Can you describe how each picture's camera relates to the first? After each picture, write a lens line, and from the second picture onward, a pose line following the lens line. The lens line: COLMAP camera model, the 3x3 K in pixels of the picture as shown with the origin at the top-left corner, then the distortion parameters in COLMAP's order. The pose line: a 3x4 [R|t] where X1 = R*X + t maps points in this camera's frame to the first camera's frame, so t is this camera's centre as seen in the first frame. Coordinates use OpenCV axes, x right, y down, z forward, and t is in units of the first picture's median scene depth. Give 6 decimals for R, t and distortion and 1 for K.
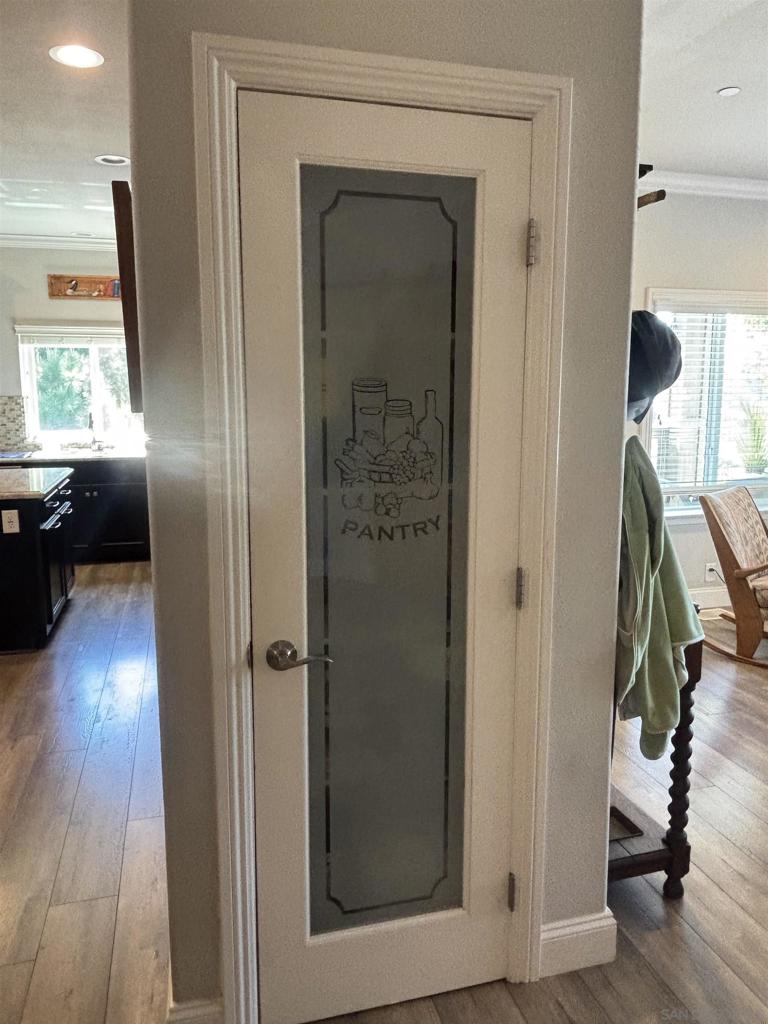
lens RADIAL K [[763.5, 0, 385.8], [0, 763.5, 507.4], [0, 0, 1]] dist [0.009168, 0.001706]
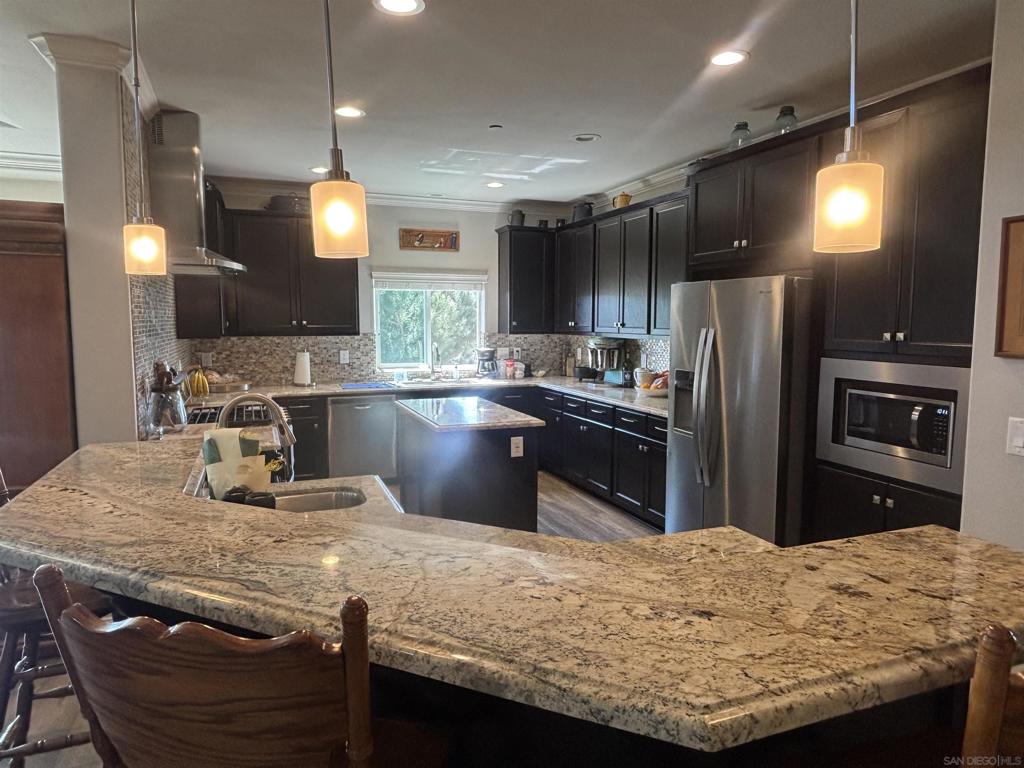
lens RADIAL K [[643.5, 0, 511.4], [0, 643.5, 382.1], [0, 0, 1]] dist [0.010292, -0.013138]
pose [[0.993628, -0.013151, 0.111939, -0.382762], [0.019391, 0.998307, -0.054839, -0.015807], [-0.111028, 0.056660, 0.992201, 0.028621]]
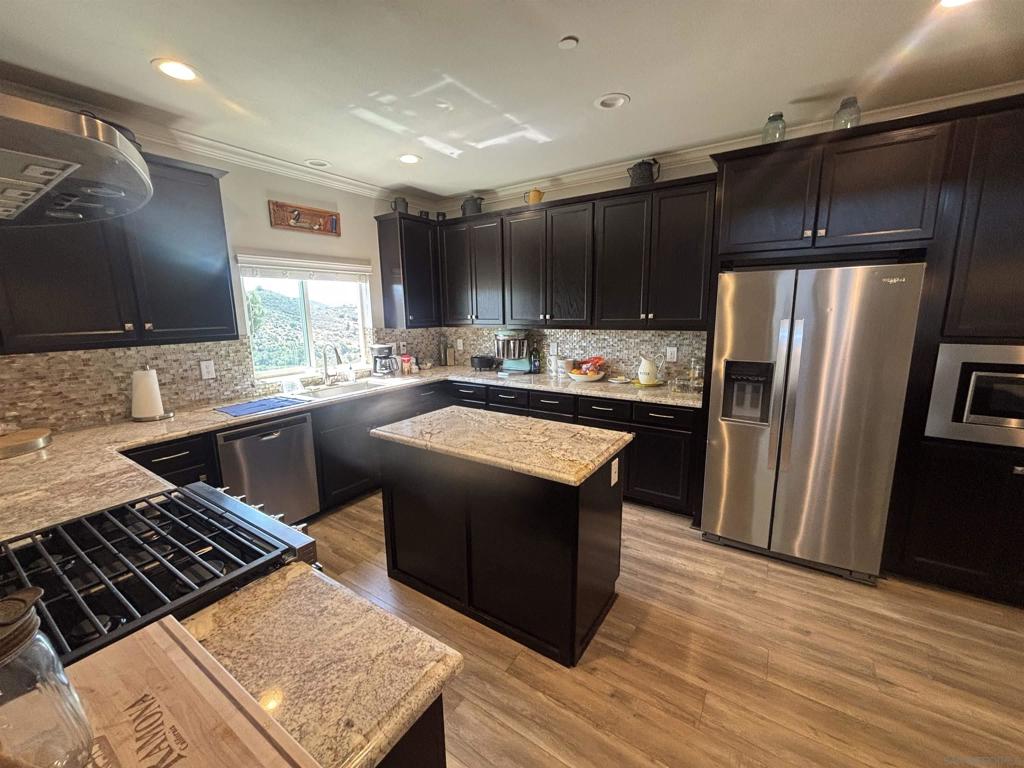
lens RADIAL K [[412.7, 0, 513.6], [0, 412.7, 382.1], [0, 0, 1]] dist [0.000503, -0.000777]
pose [[0.750803, -0.130308, 0.647545, -0.563508], [0.119018, 0.990990, 0.061423, -0.084497], [-0.649715, 0.030953, 0.759548, 0.441123]]
